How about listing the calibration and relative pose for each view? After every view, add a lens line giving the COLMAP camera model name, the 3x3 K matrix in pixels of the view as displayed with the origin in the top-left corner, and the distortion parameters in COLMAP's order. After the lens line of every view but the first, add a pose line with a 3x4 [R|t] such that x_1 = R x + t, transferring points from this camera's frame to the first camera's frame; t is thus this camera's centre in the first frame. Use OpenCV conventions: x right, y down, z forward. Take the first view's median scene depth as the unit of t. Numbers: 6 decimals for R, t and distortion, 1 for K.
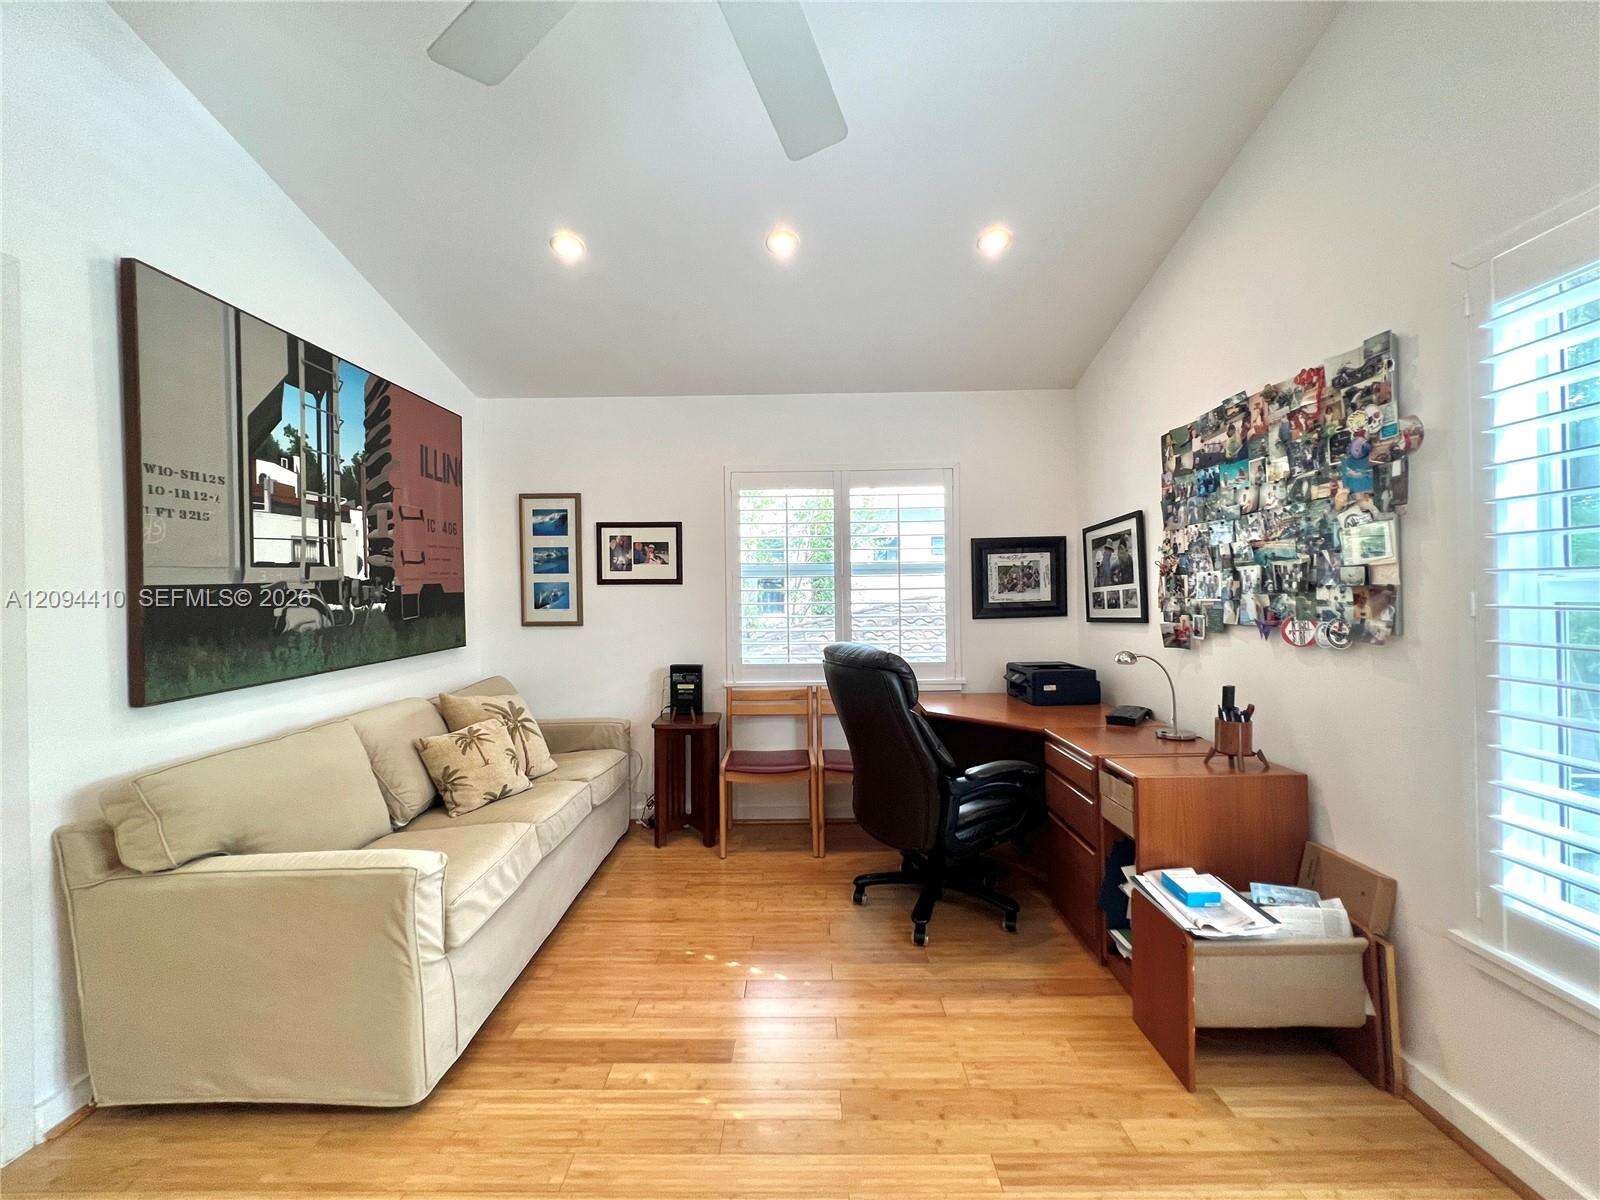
lens RADIAL K [[644.3, 0, 798.3], [0, 644.3, 594.2], [0, 0, 1]] dist [-0.000426, 0.000666]
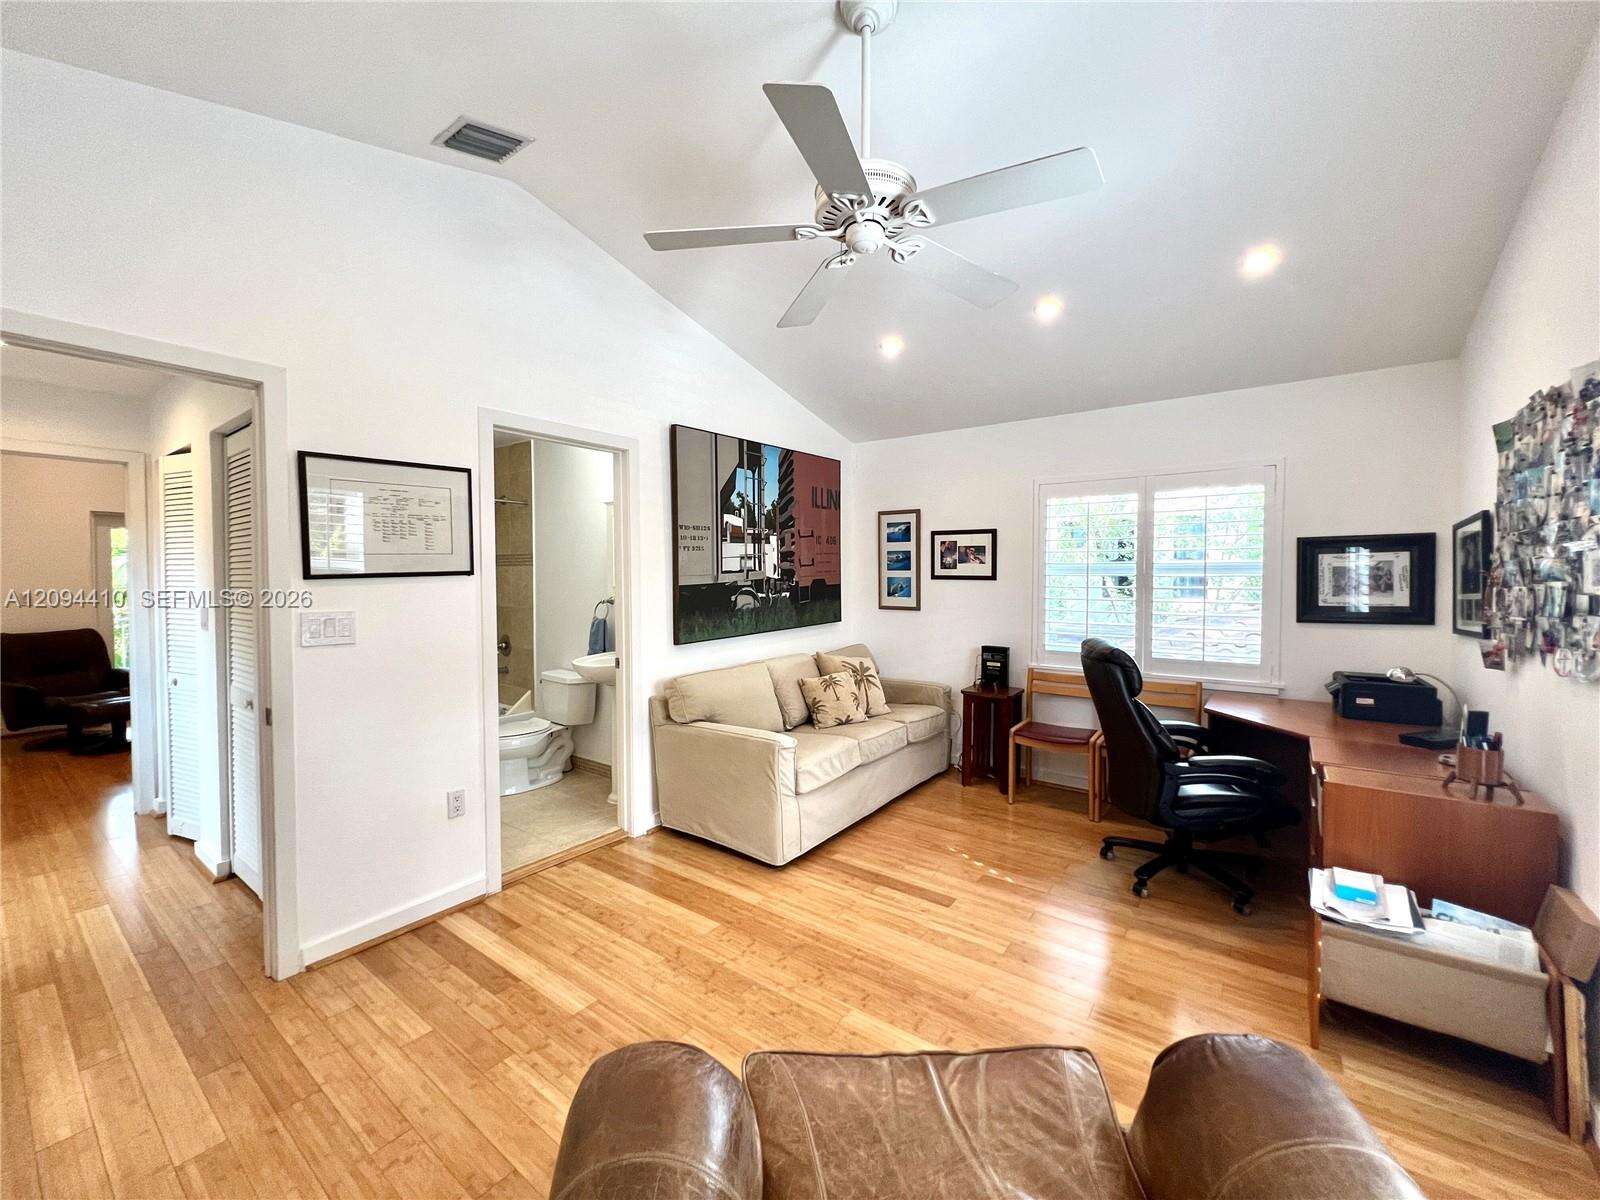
lens RADIAL K [[644.3, 0, 798.3], [0, 644.3, 594.2], [0, 0, 1]] dist [-0.000426, 0.000666]
pose [[0.809531, 0.030390, -0.586290, 0.327397], [-0.009248, 0.999196, 0.039023, -0.046889], [0.587005, -0.026168, 0.809160, -0.287522]]
